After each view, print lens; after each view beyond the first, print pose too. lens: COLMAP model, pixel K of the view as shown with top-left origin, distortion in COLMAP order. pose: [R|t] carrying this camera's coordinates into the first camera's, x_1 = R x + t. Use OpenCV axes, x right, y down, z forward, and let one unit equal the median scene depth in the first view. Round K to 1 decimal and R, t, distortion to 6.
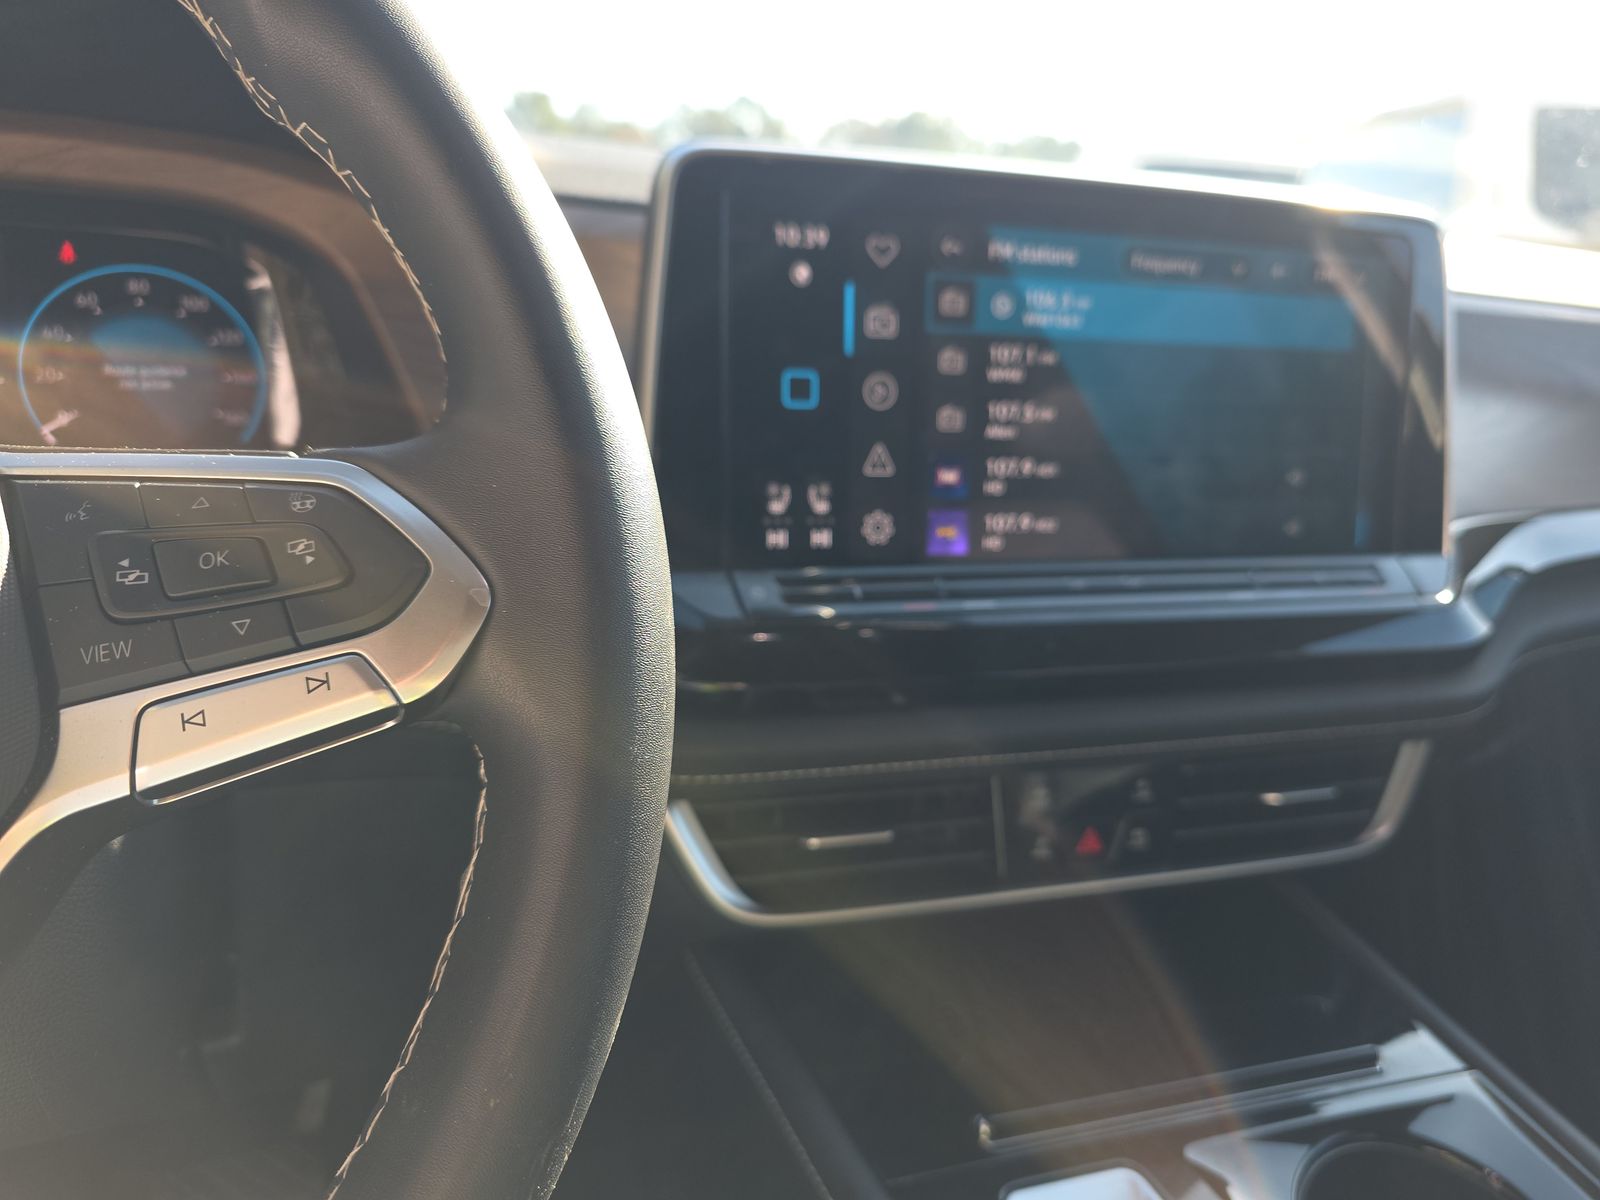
lens RADIAL K [[1053.6, 0, 797.7], [0, 1053.6, 614.2], [0, 0, 1]] dist [0.056268, -0.058154]
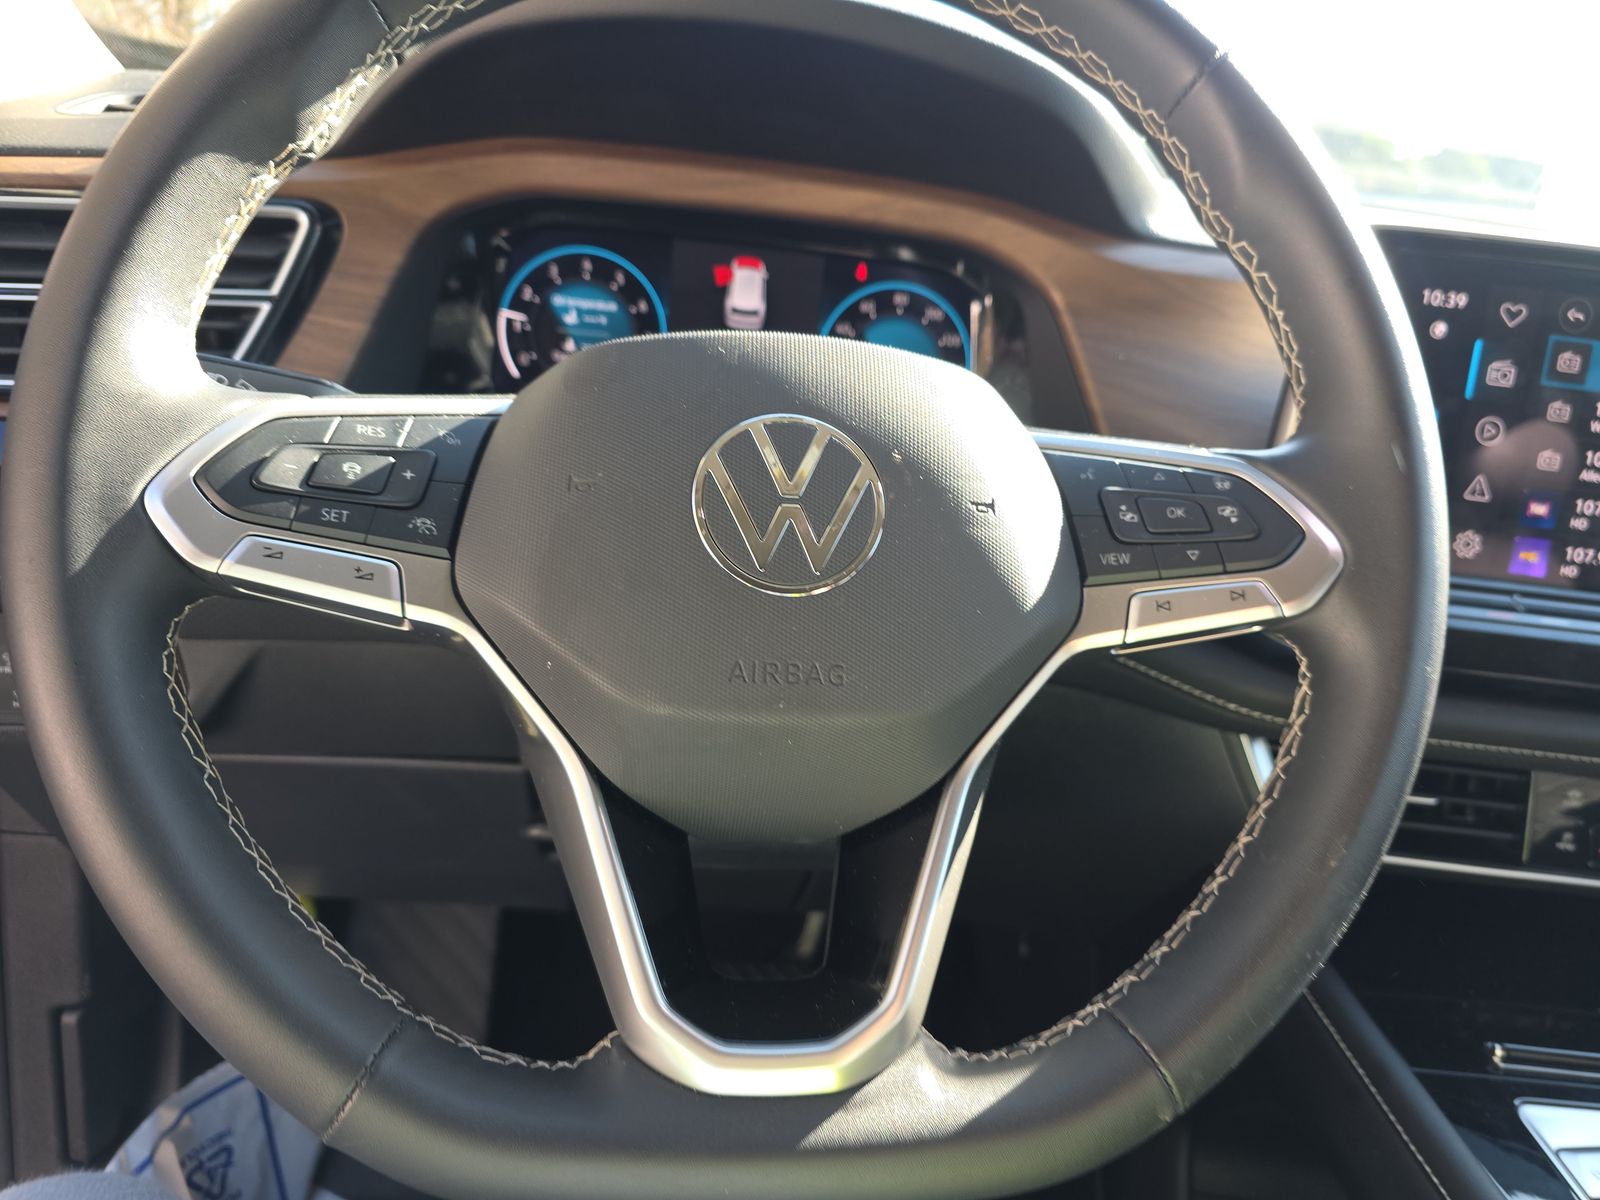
lens RADIAL K [[1077.0, 0, 800.0], [0, 1077.0, 600.0], [0, 0, 1]] dist [0.045390, -0.027624]
pose [[0.956777, 0.151523, -0.248232, -0.335099], [-0.150620, 0.988330, 0.022740, 0.066534], [0.248781, 0.015632, 0.968434, -0.386240]]
